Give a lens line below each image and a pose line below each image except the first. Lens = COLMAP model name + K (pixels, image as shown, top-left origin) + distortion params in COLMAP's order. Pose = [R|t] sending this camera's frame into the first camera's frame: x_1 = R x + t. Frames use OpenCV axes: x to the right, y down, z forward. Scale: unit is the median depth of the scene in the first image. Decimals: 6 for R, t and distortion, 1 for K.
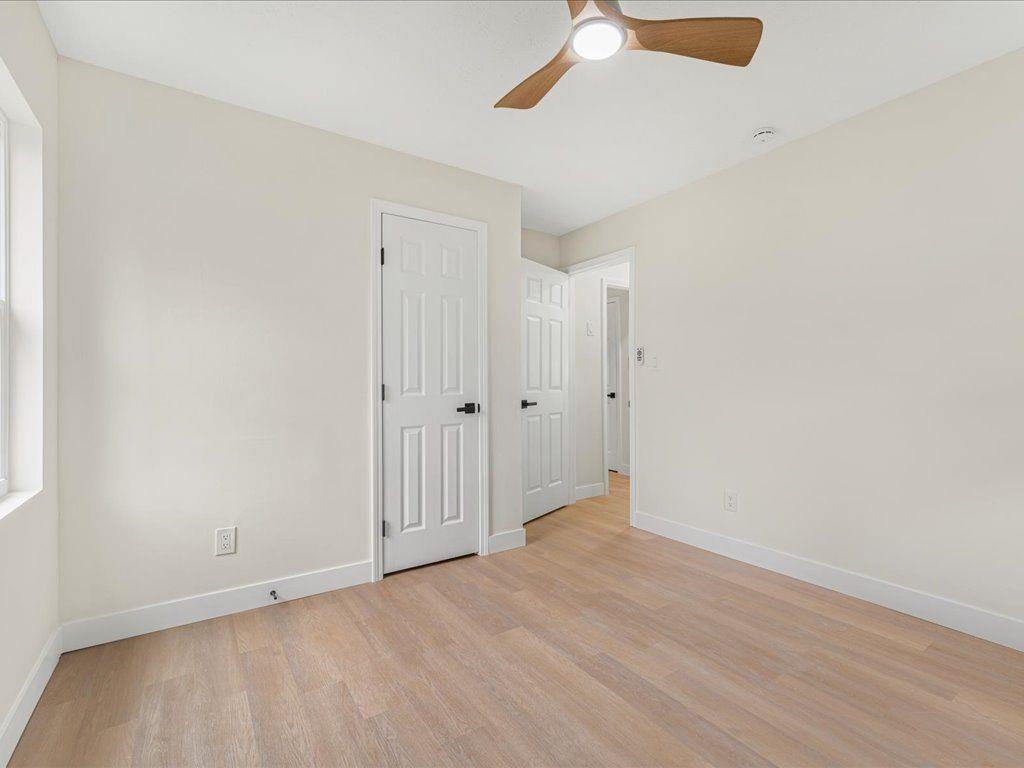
lens RADIAL K [[478.0, 0, 512.0], [0, 478.0, 384.0], [0, 0, 1]] dist [-0.000272, -0.000168]
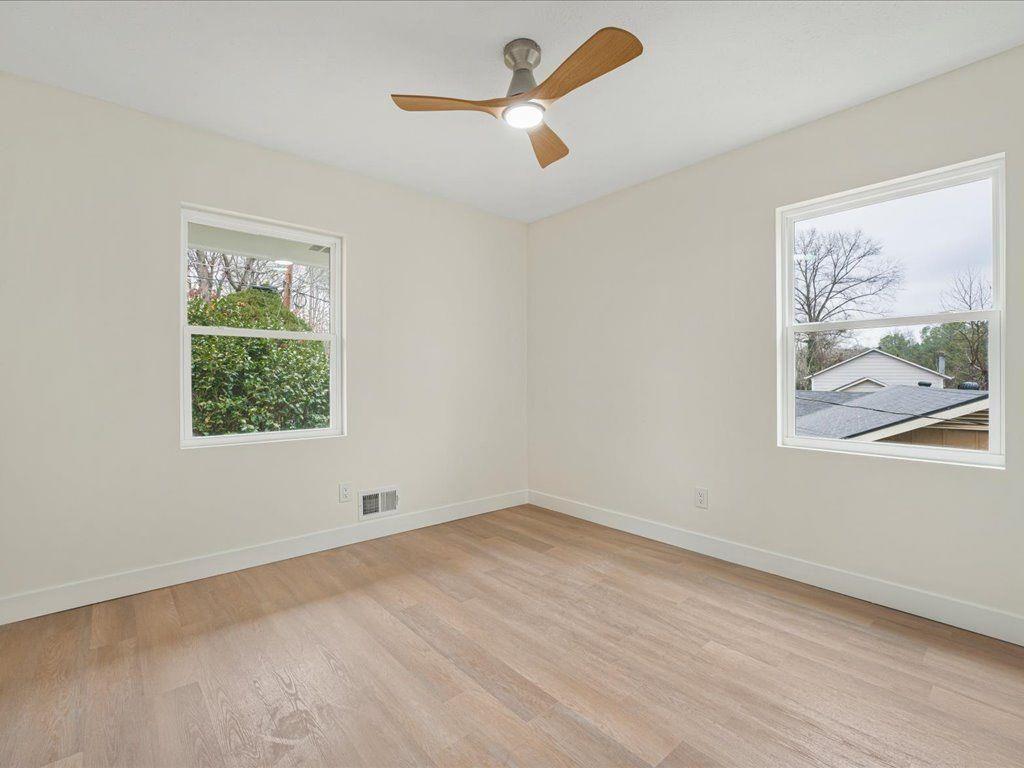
lens RADIAL K [[478.0, 0, 512.0], [0, 478.0, 384.0], [0, 0, 1]] dist [-0.000272, -0.000168]
pose [[-0.989941, -0.000161, -0.141479, 0.365306], [-0.001554, 0.999951, 0.009740, 0.003370], [0.141470, 0.009862, -0.989893, 1.993865]]
